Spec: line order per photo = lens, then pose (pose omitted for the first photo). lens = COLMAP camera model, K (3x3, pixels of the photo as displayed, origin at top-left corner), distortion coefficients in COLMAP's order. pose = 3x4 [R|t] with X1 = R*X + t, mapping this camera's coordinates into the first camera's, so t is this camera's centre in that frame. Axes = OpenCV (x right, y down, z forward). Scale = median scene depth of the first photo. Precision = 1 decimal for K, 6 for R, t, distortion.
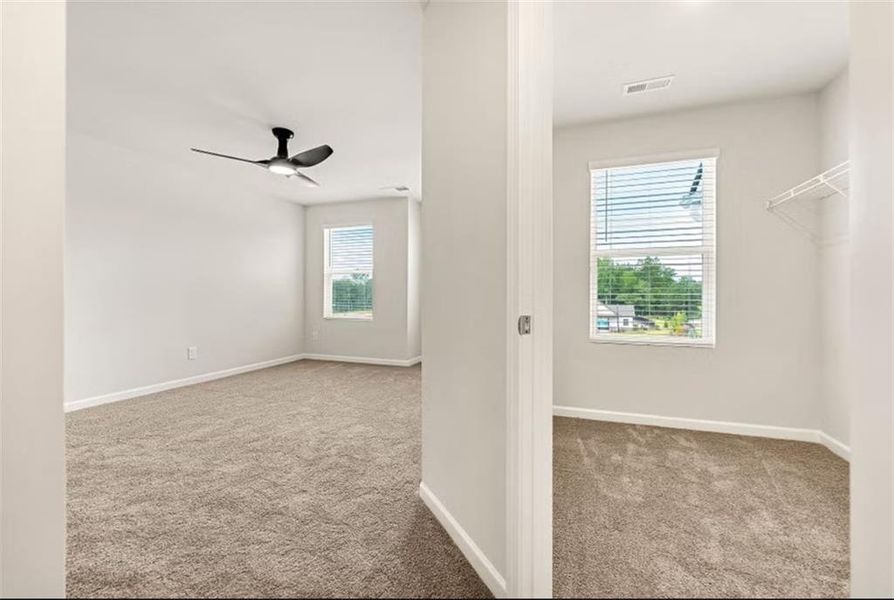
lens RADIAL K [[373.5, 0, 455.4], [0, 373.5, 295.4], [0, 0, 1]] dist [-0.000384, 0.000258]
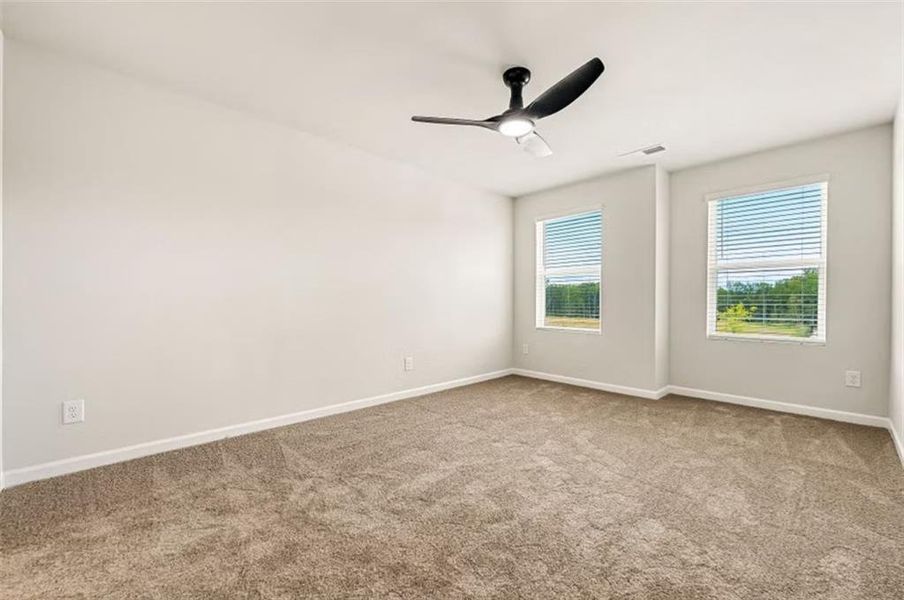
lens RADIAL K [[388.7, 0, 456.0], [0, 388.7, 301.4], [0, 0, 1]] dist [0.001797, -0.000042]
pose [[0.888869, -0.001122, -0.458160, -0.219721], [0.001160, 0.999999, -0.000199, 0.000696], [0.458160, -0.000354, 0.888870, 0.275447]]
